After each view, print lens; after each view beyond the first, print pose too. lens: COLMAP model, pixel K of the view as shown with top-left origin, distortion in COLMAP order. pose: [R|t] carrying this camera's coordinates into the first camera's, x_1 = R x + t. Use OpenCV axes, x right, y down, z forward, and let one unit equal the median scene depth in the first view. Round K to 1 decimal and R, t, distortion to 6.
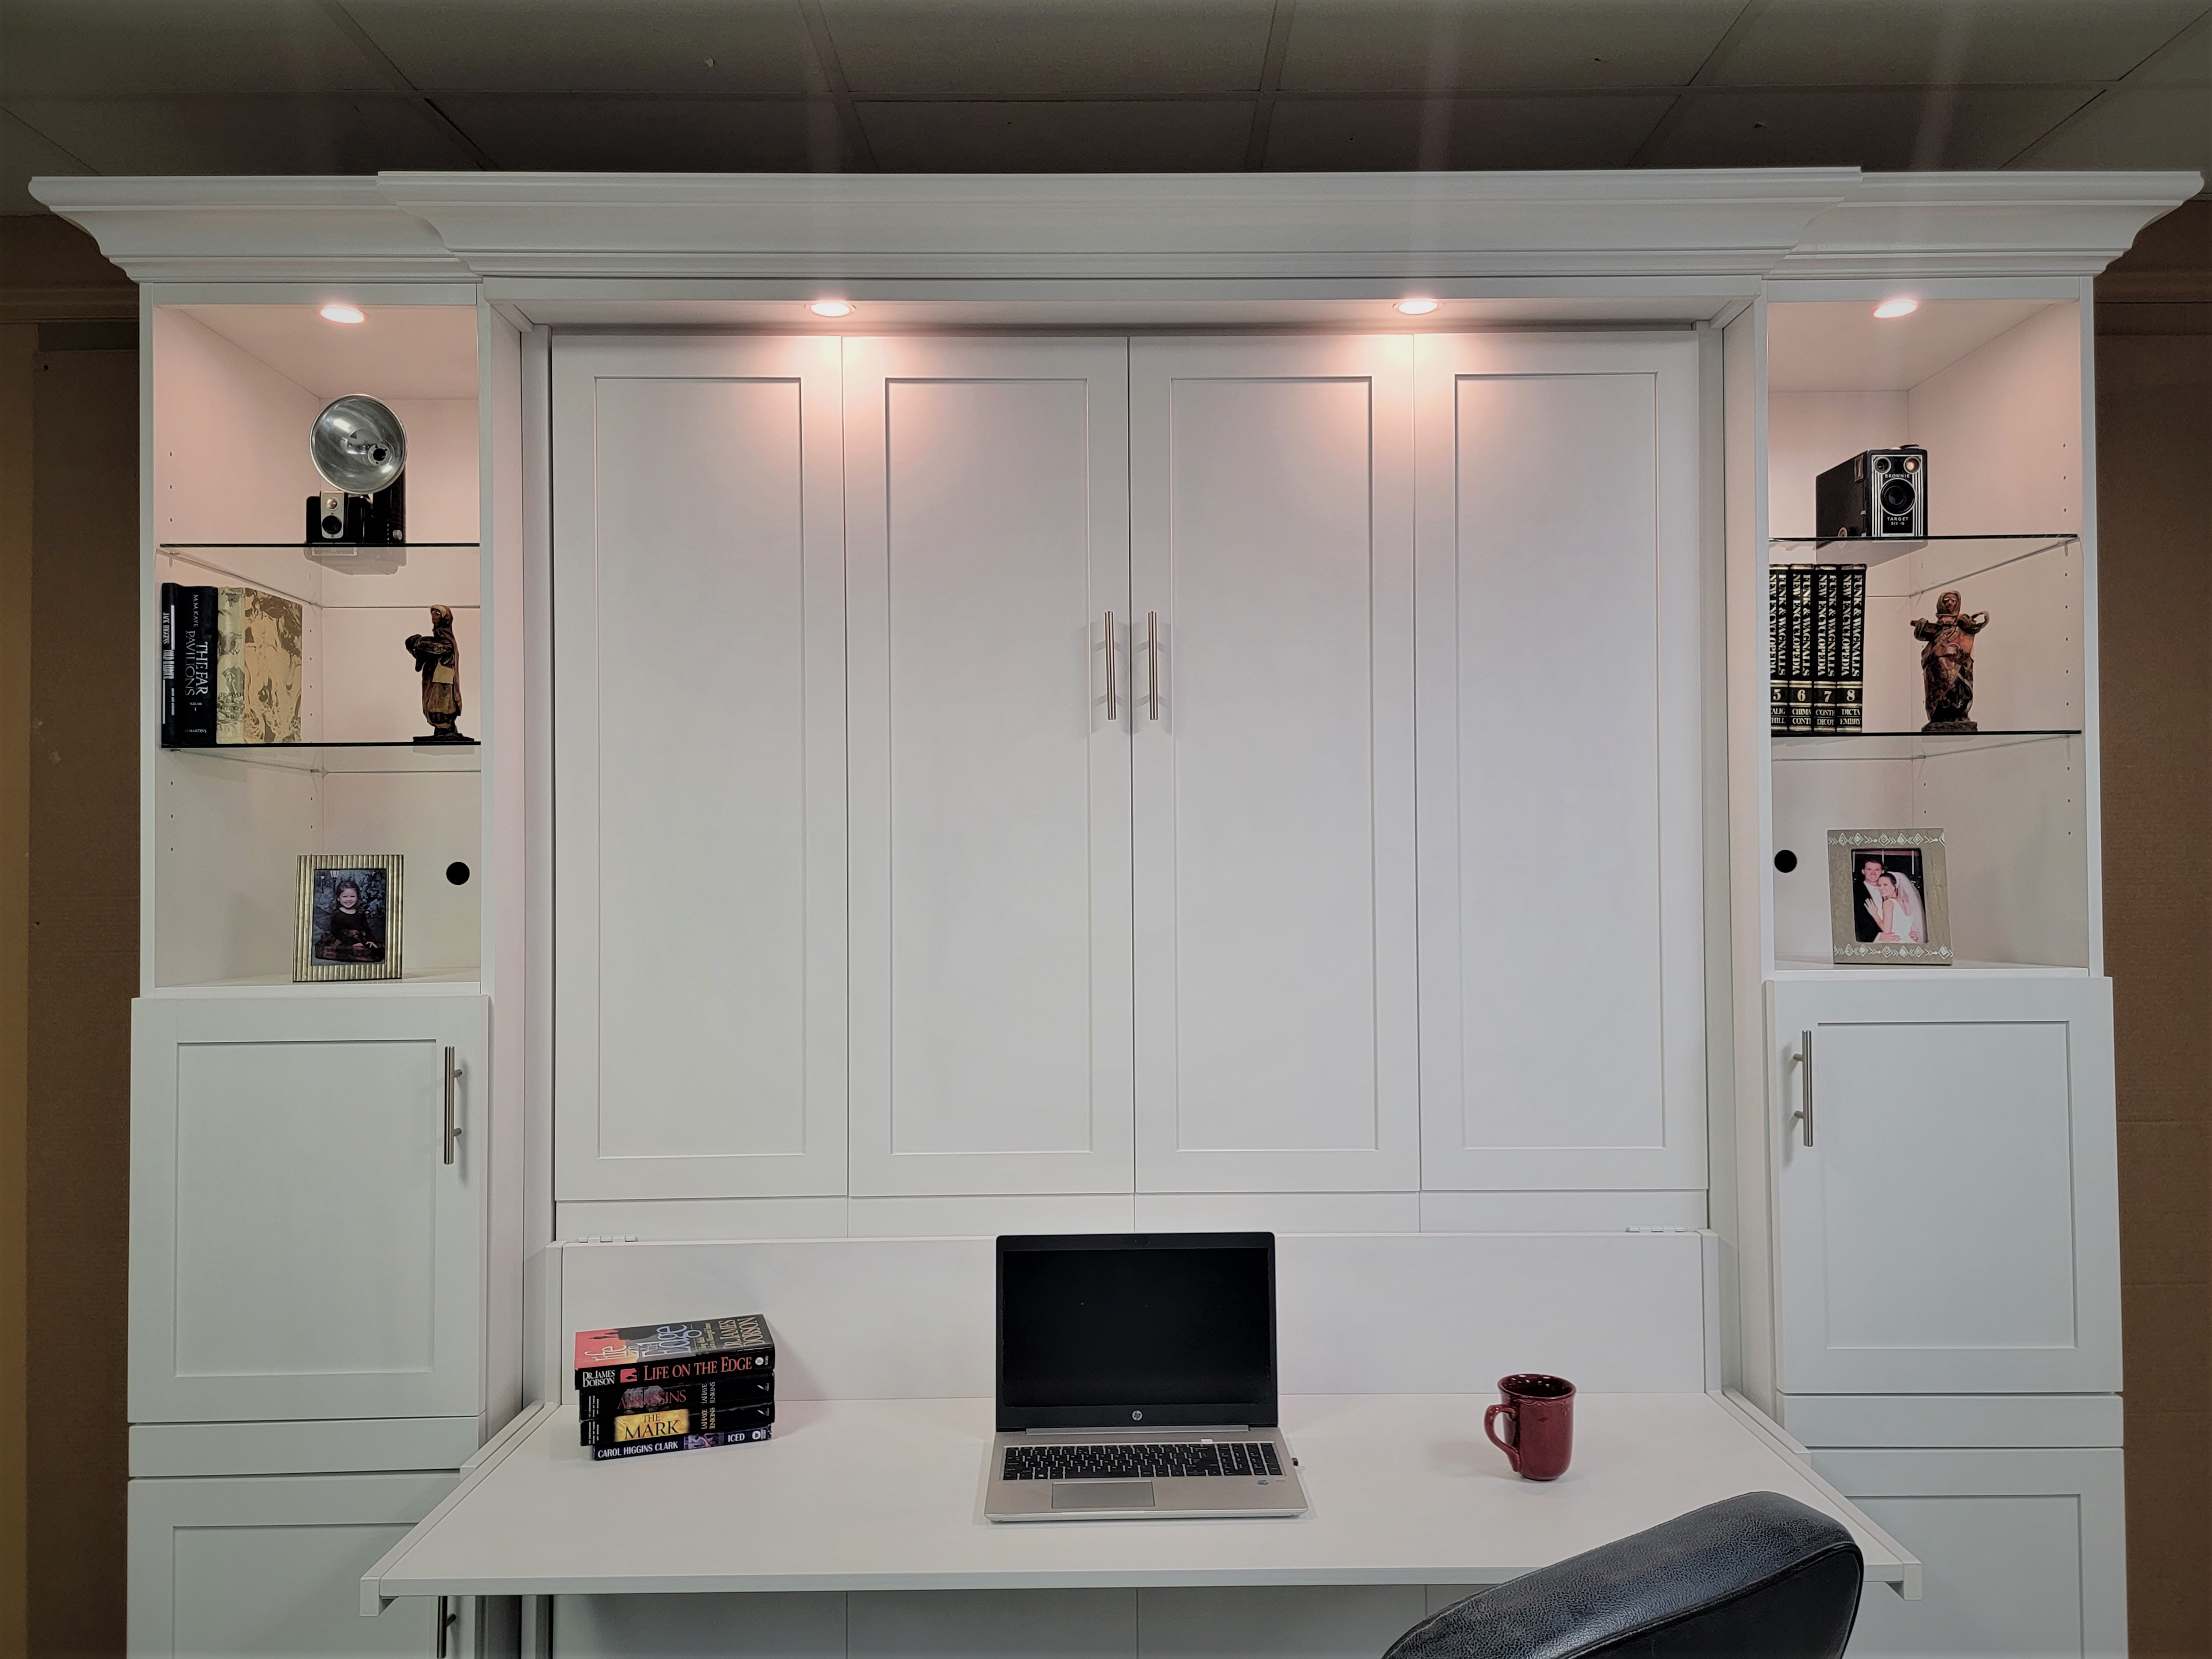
lens RADIAL K [[1578.7, 0, 1106.0], [0, 1578.7, 829.5], [0, 0, 1]] dist [0.073844, -0.057239]
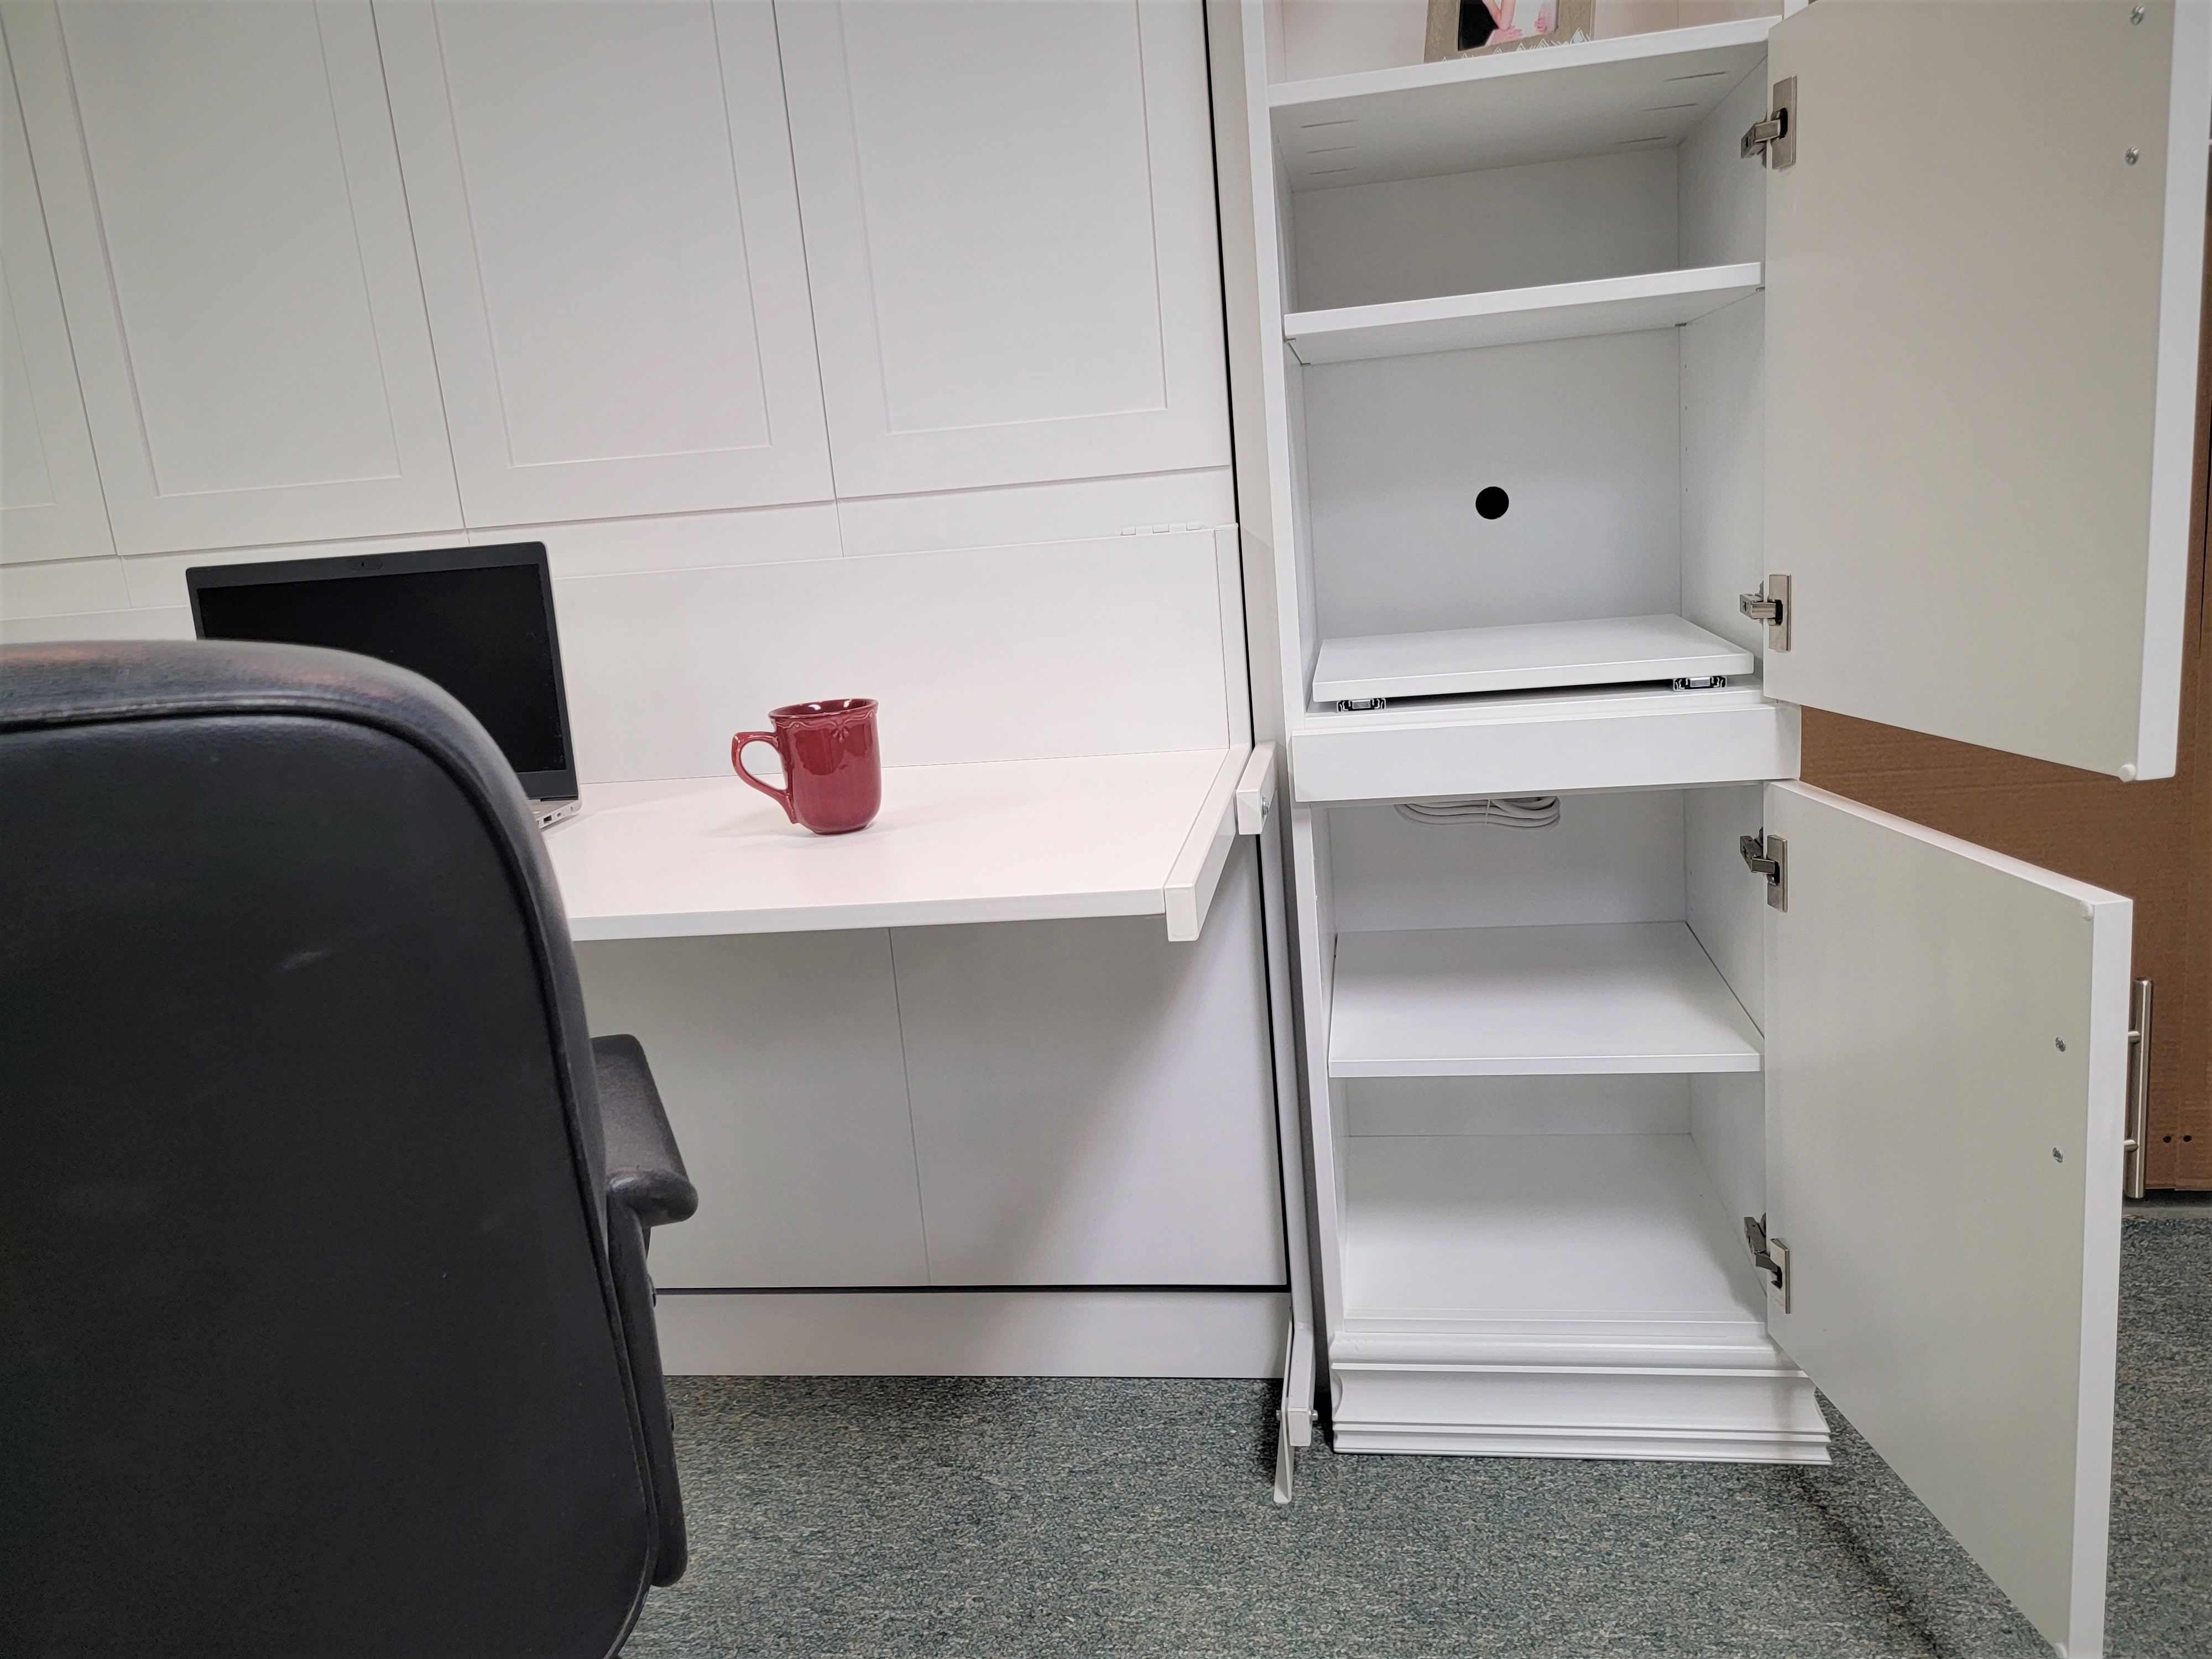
lens RADIAL K [[1581.2, 0, 1098.4], [0, 1581.2, 818.1], [0, 0, 1]] dist [0.071742, -0.046244]
pose [[0.984607, -0.037028, -0.170818, 0.477042], [0.077481, 0.968496, 0.236668, 0.227435], [0.156673, -0.246260, 0.956457, 0.326322]]
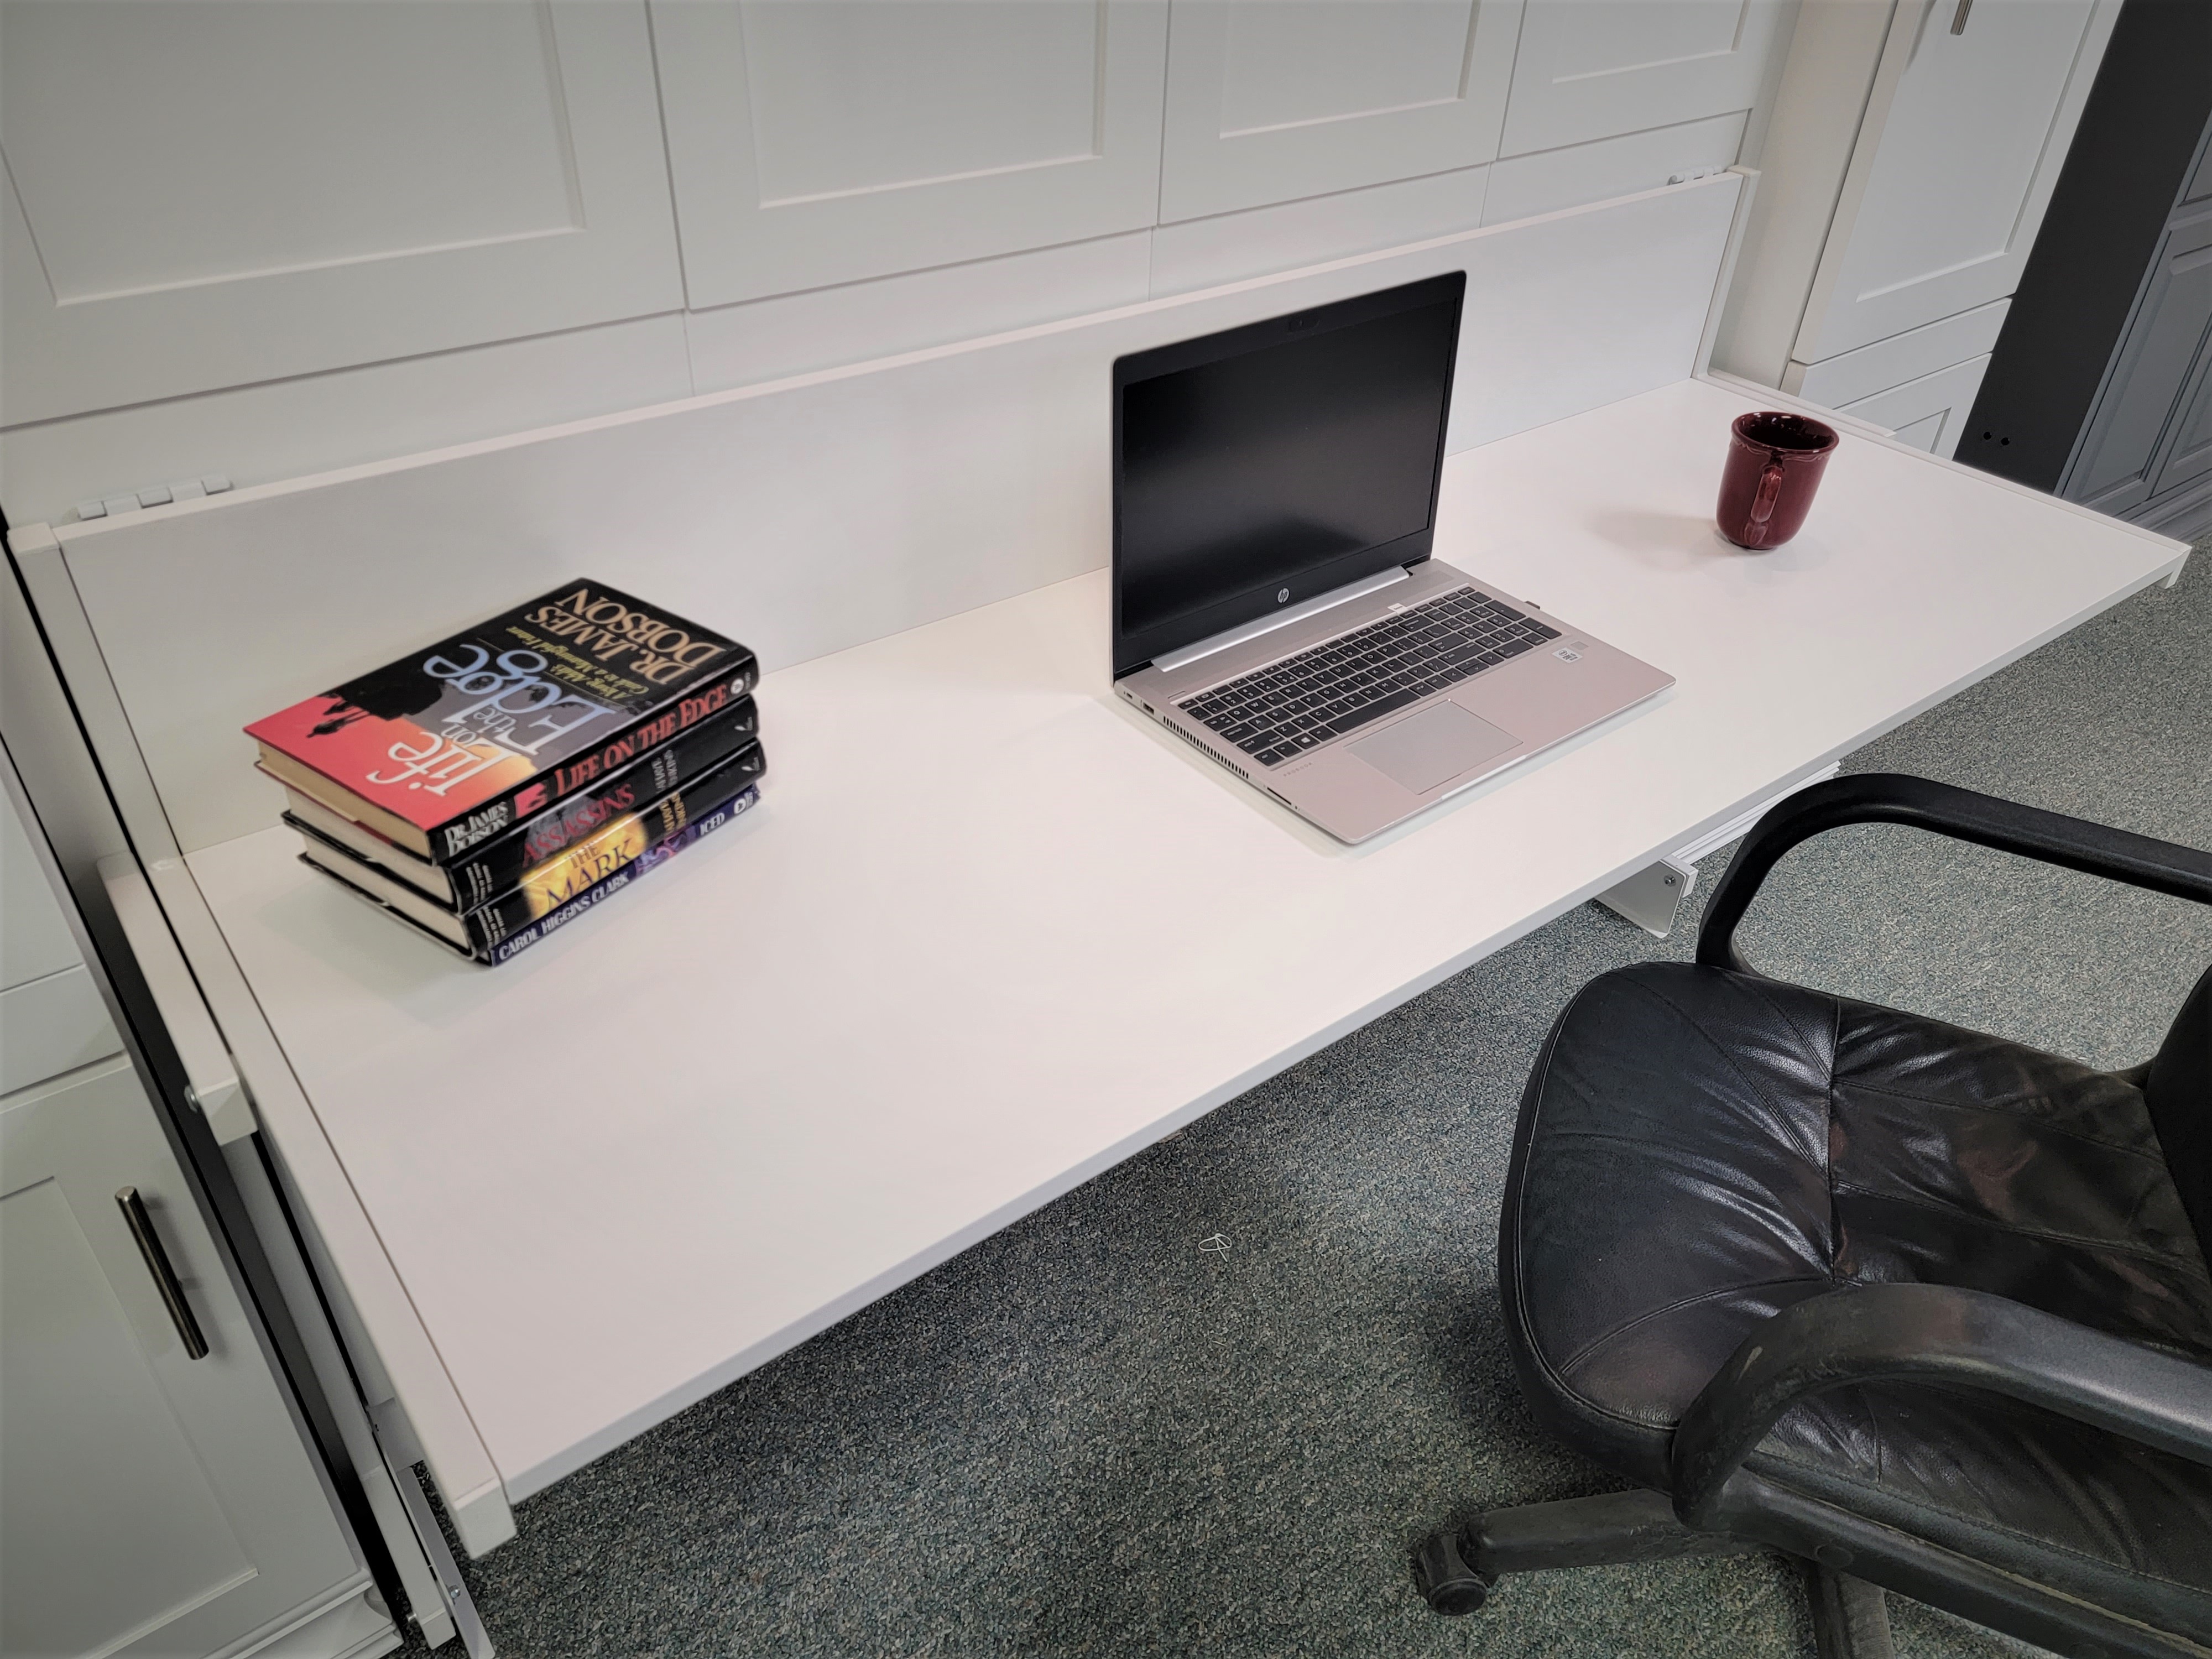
lens RADIAL K [[1578.7, 0, 1106.0], [0, 1578.7, 829.5], [0, 0, 1]] dist [0.073844, -0.057239]
pose [[0.793552, -0.326296, 0.513620, -0.397030], [-0.060554, 0.797538, 0.600222, 0.066535], [-0.605482, -0.507409, 0.613130, 0.610412]]
